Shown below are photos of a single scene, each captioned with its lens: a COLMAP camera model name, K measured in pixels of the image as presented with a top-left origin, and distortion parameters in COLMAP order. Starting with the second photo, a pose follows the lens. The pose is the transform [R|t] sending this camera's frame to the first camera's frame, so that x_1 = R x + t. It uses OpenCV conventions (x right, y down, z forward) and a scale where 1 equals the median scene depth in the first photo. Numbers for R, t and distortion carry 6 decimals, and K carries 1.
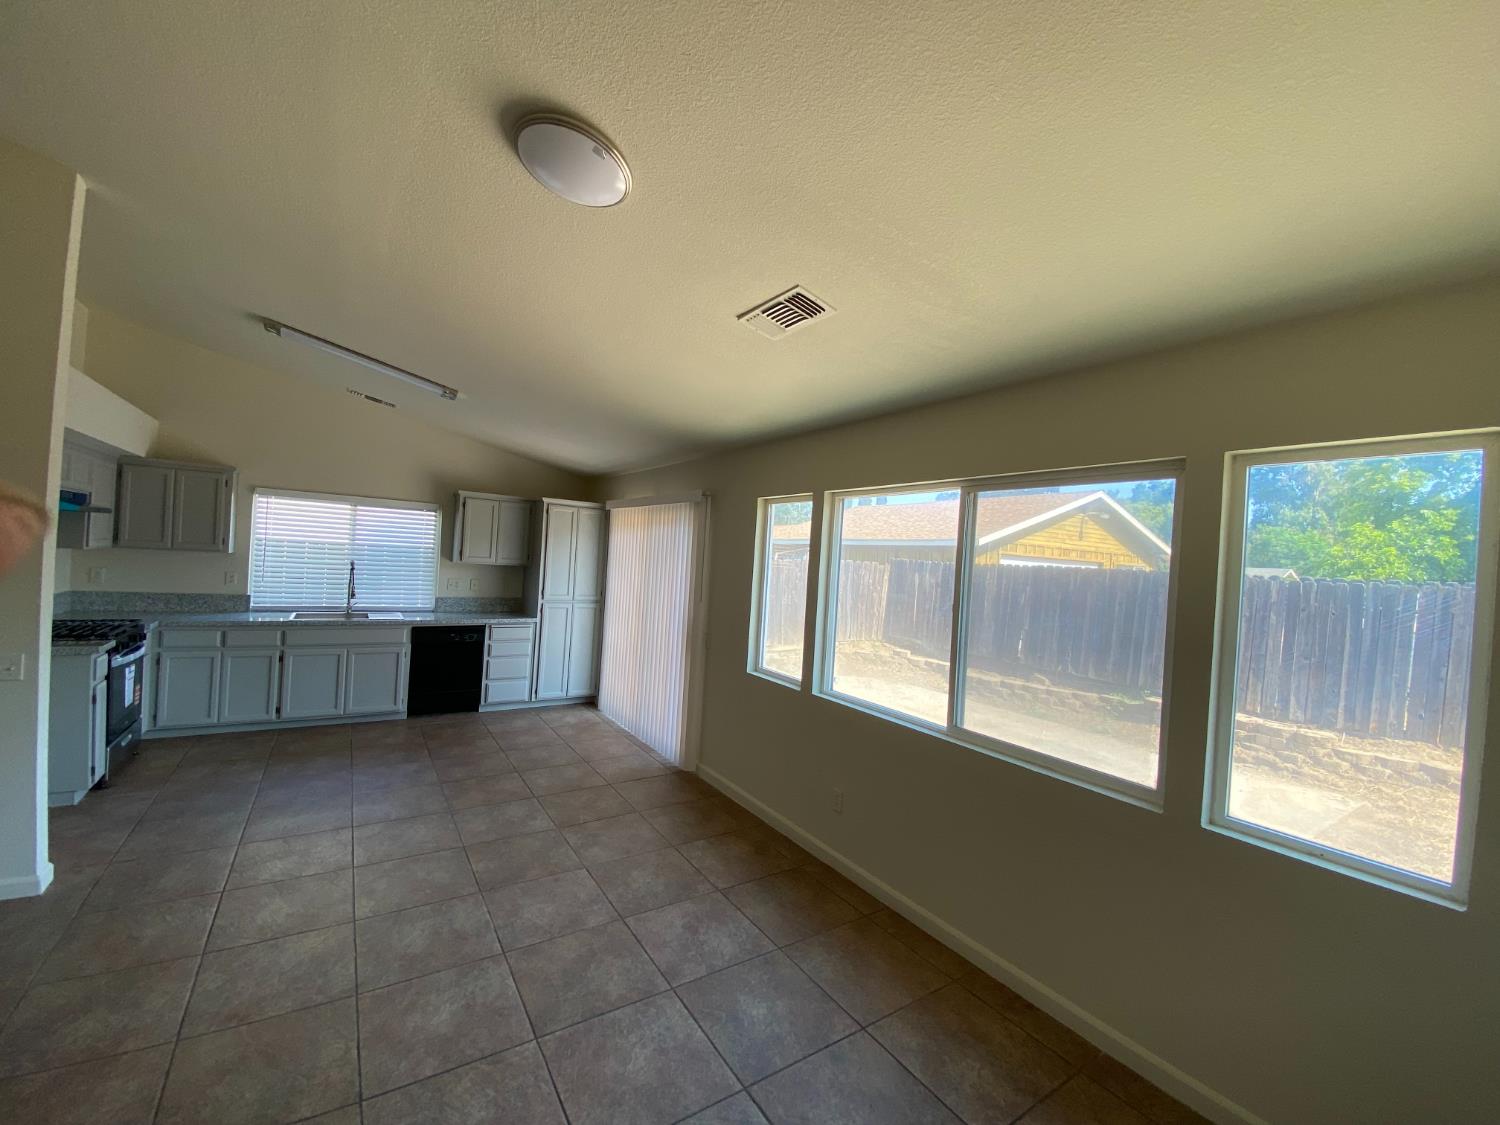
lens RADIAL K [[608.3, 0, 753.8], [0, 608.3, 562.5], [0, 0, 1]] dist [0.016707, -0.017873]
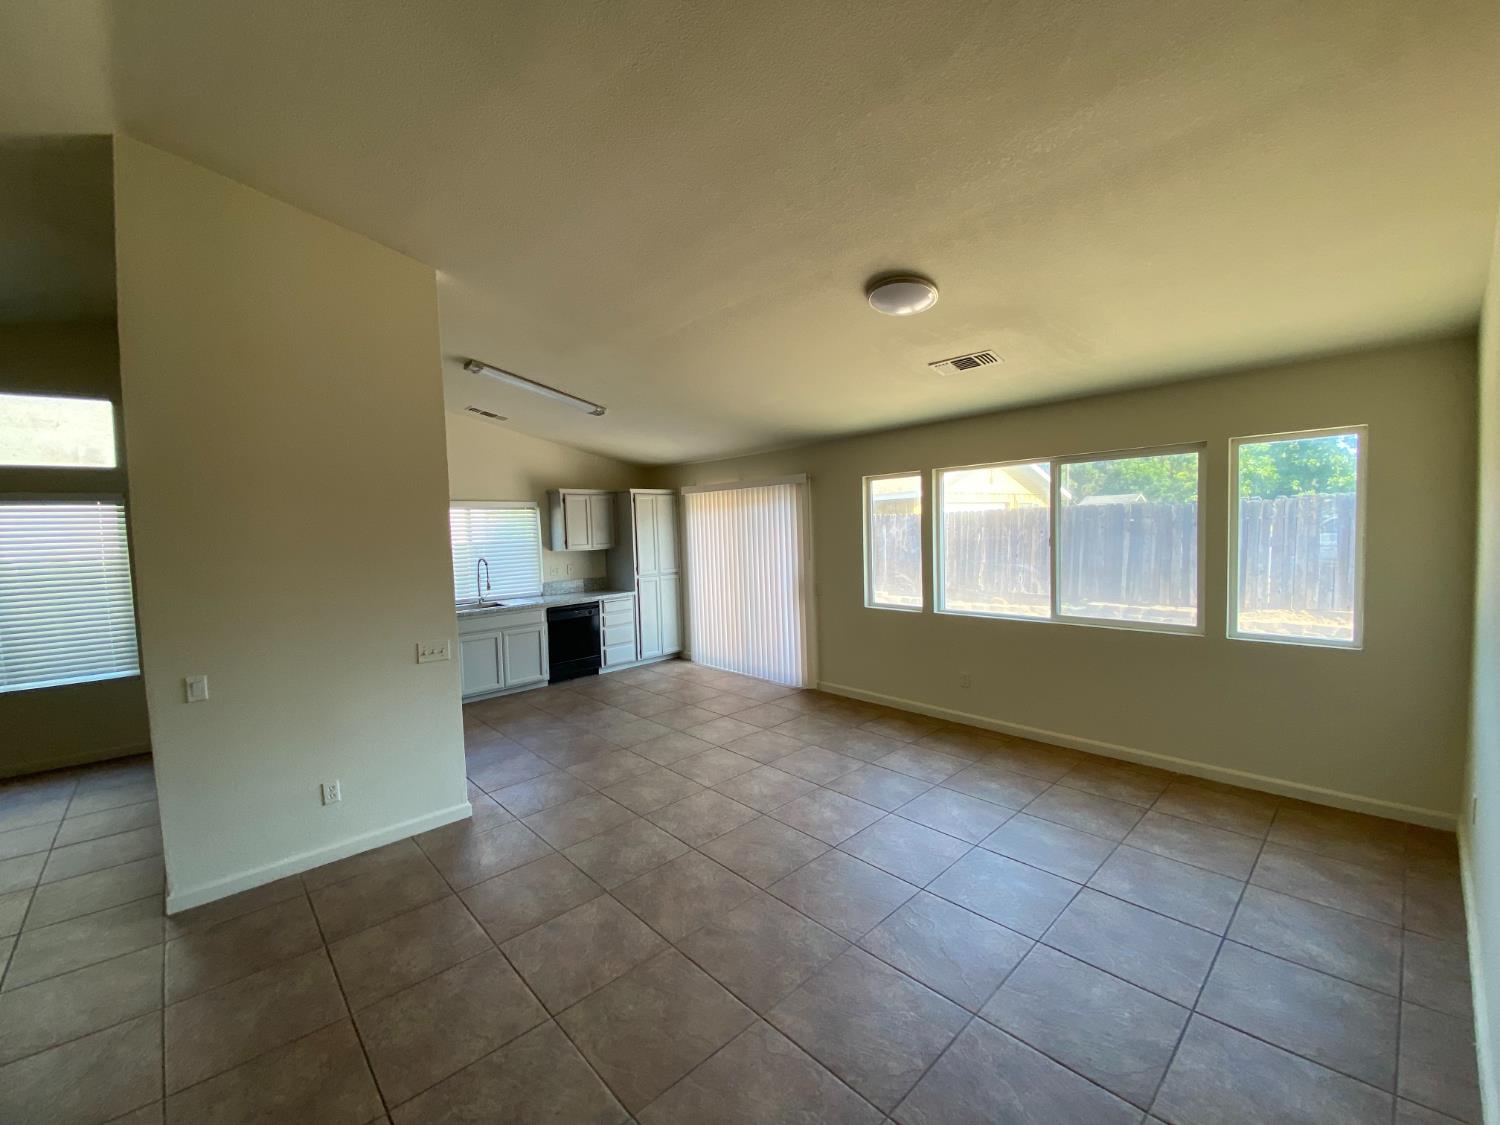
lens RADIAL K [[608.3, 0, 748.3], [0, 608.3, 559.0], [0, 0, 1]] dist [0.016707, -0.017873]
pose [[0.982599, -0.101650, 0.155456, -0.417181], [0.093713, 0.993933, 0.057584, -0.023923], [-0.160366, -0.042014, 0.986163, -0.258157]]
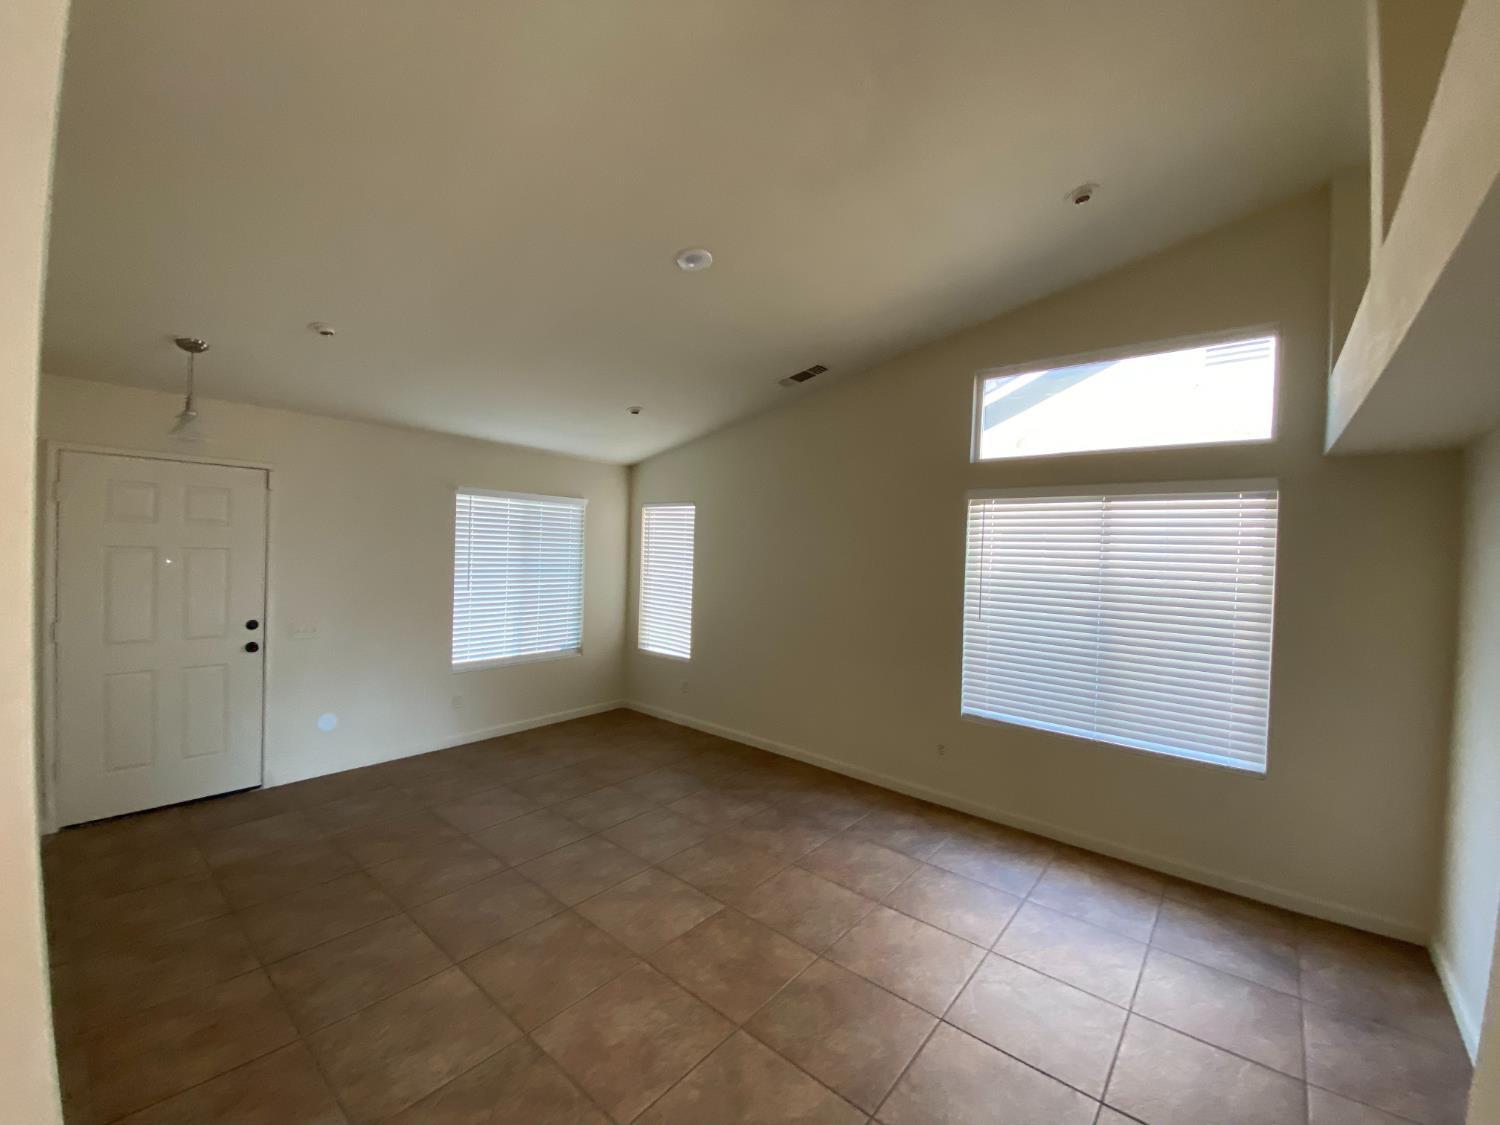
lens RADIAL K [[608.3, 0, 737.7], [0, 608.3, 555.8], [0, 0, 1]] dist [0.016707, -0.017873]
pose [[0.264997, -0.044138, -0.963239, -0.822346], [-0.019154, 0.998514, -0.051023, -0.051873], [0.964059, 0.031971, 0.263757, 0.217291]]
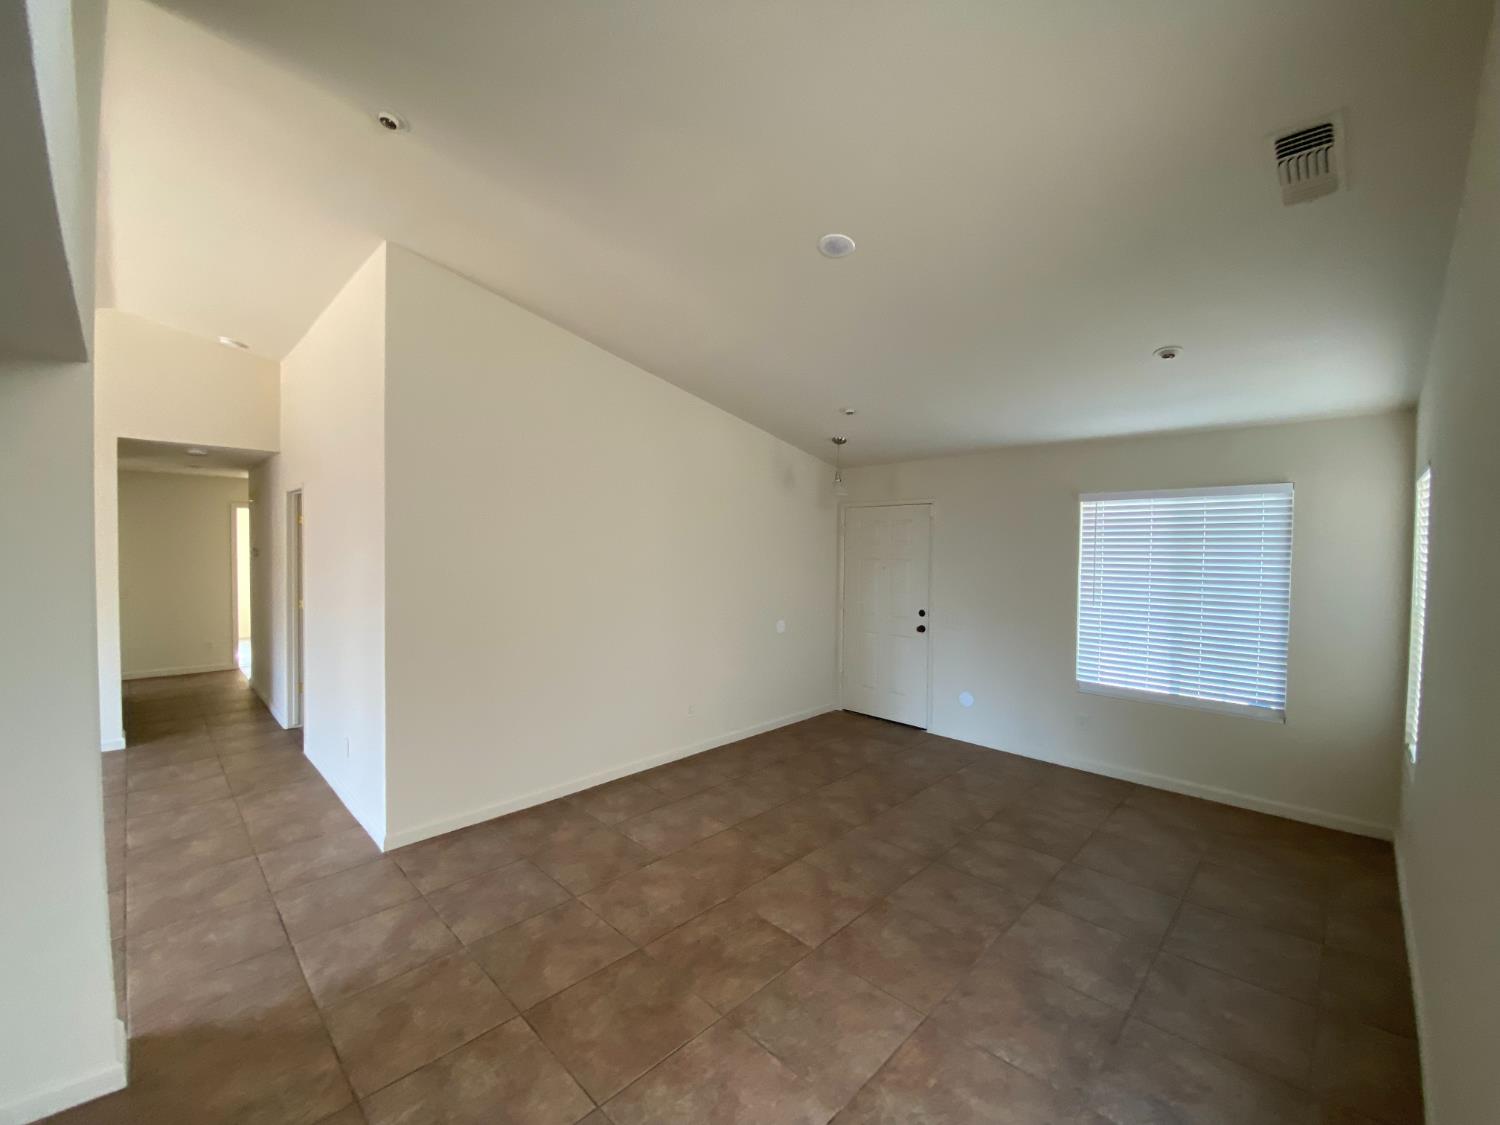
lens RADIAL K [[608.3, 0, 756.1], [0, 608.3, 573.0], [0, 0, 1]] dist [0.016707, -0.017873]
pose [[-0.976577, -0.064819, -0.205174, -1.245380], [-0.073896, 0.996583, 0.036887, -0.084295], [0.202082, 0.051185, -0.978030, 0.887464]]
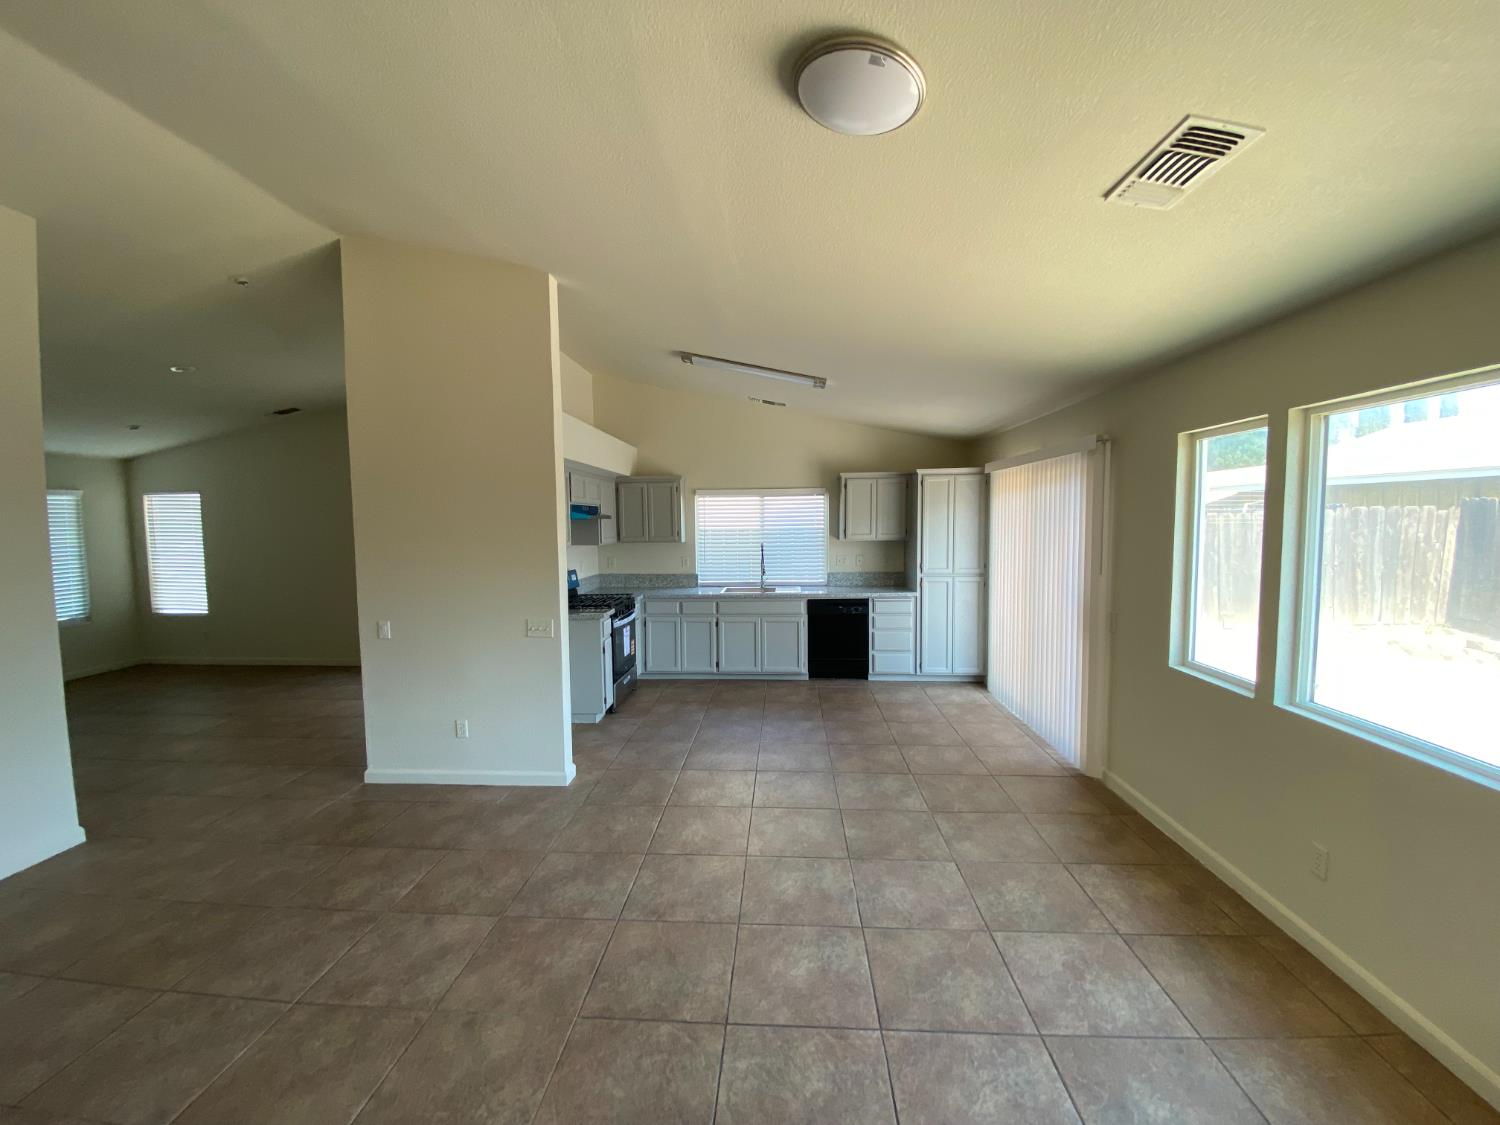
lens RADIAL K [[608.3, 0, 742.5], [0, 608.3, 562.3], [0, 0, 1]] dist [0.016707, -0.017873]
pose [[0.788518, -0.028545, -0.614349, 0.038773], [0.057334, 0.997984, 0.027218, -0.000587], [0.612334, -0.056685, 0.788565, 0.062223]]
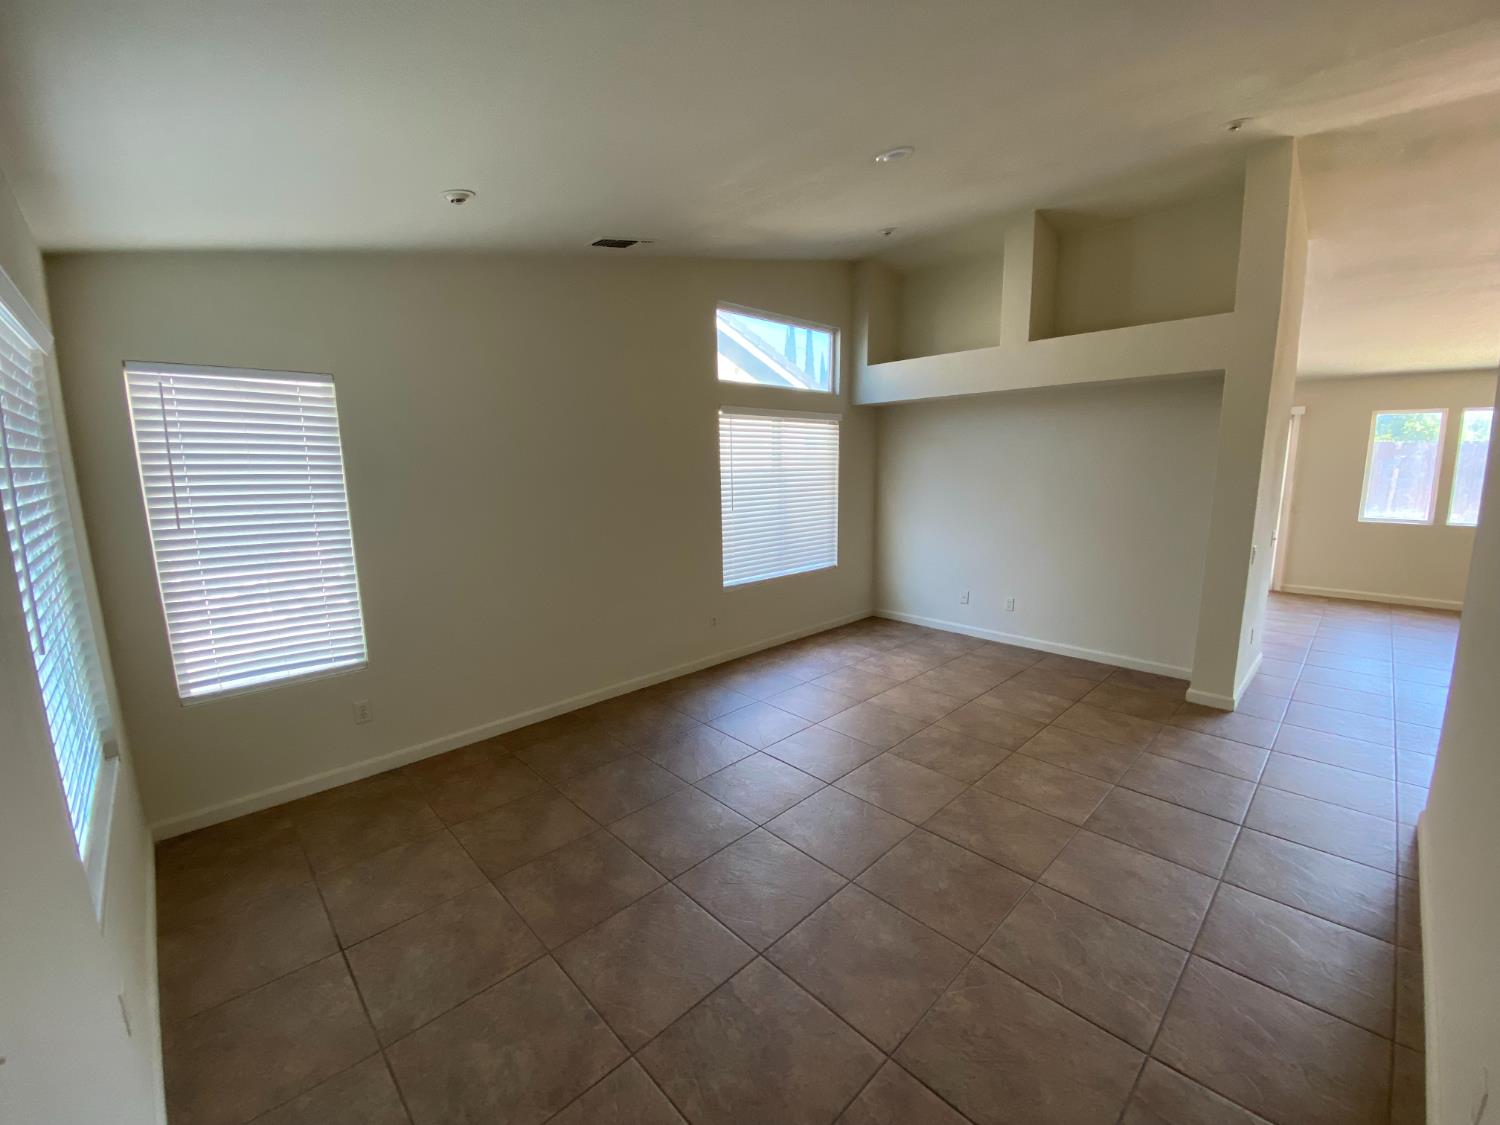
lens RADIAL K [[608.3, 0, 747.8], [0, 608.3, 550.6], [0, 0, 1]] dist [0.016707, -0.017873]
pose [[0.982990, -0.101972, 0.152751, -1.688777], [0.078281, 0.984996, 0.153800, -0.106949], [-0.166143, -0.139226, 0.976224, -0.293407]]
